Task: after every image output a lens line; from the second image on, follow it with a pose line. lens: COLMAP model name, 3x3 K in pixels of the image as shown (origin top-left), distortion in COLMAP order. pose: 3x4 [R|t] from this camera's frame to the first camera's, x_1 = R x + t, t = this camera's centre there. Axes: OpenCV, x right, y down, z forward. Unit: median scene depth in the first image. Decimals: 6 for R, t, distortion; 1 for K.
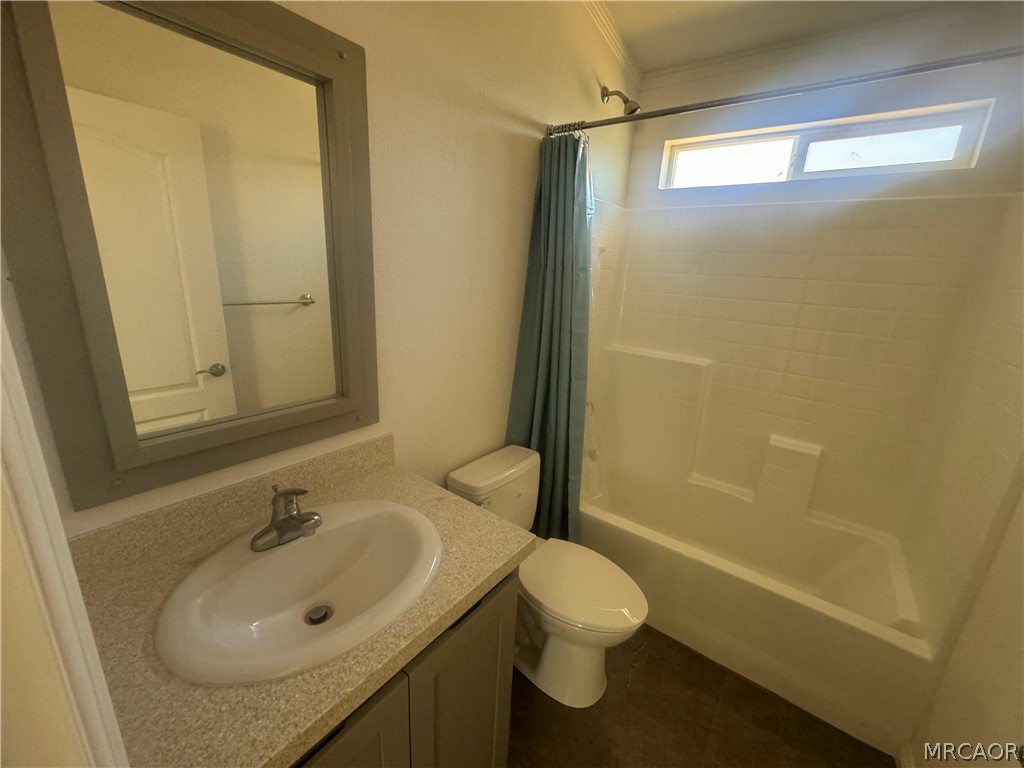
lens RADIAL K [[413.8, 0, 513.9], [0, 413.8, 381.6], [0, 0, 1]] dist [-0.000801, -0.000926]
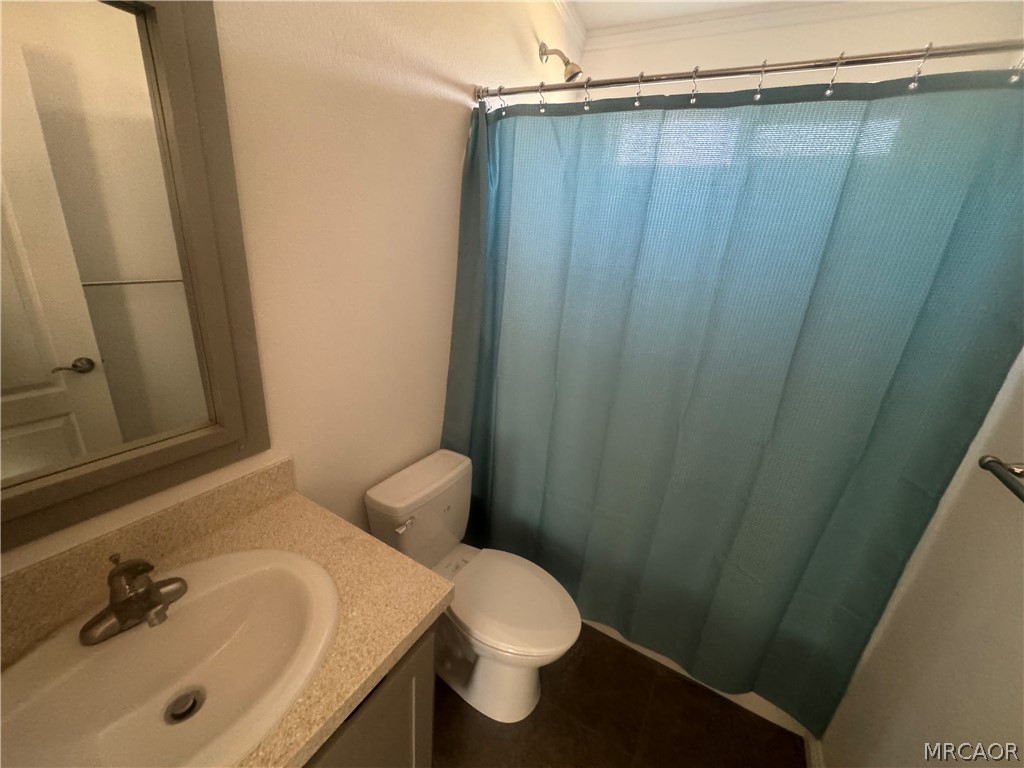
lens RADIAL K [[413.8, 0, 516.5], [0, 413.8, 381.0], [0, 0, 1]] dist [-0.000801, -0.000926]
pose [[0.991722, -0.013838, 0.127654, 0.061148], [0.003190, 0.996524, 0.083240, -0.103904], [-0.128362, -0.082144, 0.988320, 0.115538]]
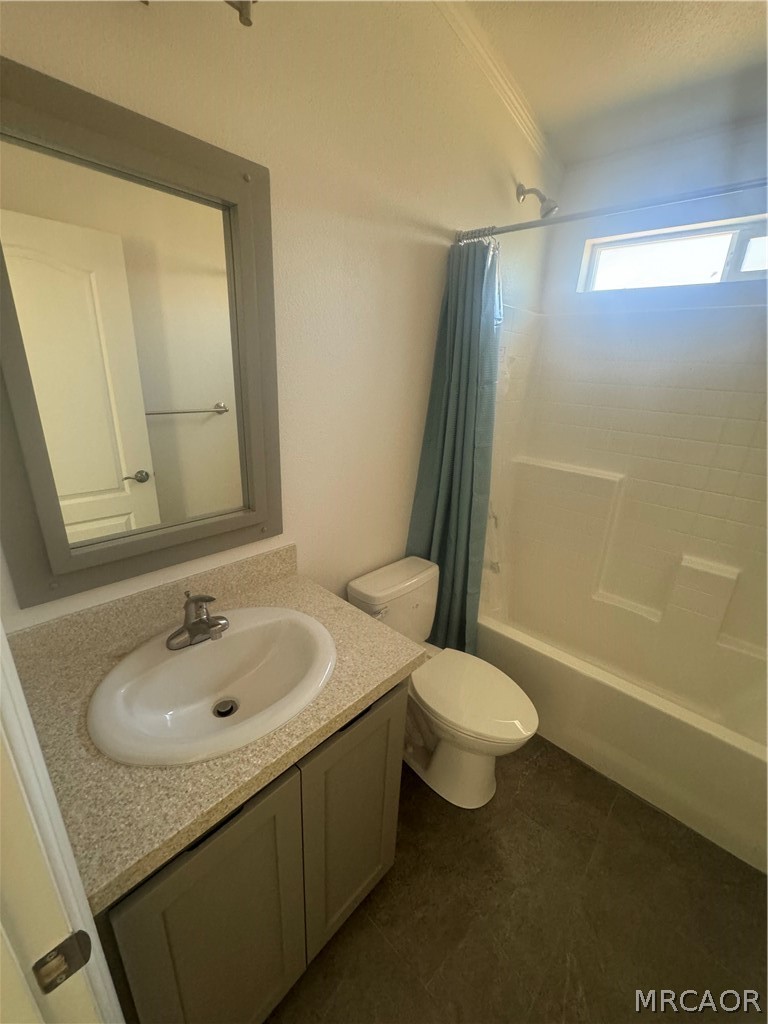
lens RADIAL K [[413.8, 0, 386.1], [0, 413.8, 509.7], [0, 0, 1]] dist [-0.000801, -0.000926]
pose [[0.995250, 0.027199, -0.093472, 0.032989], [-0.021464, 0.997856, 0.061822, -0.033299], [0.094953, -0.059522, 0.993701, -0.021617]]
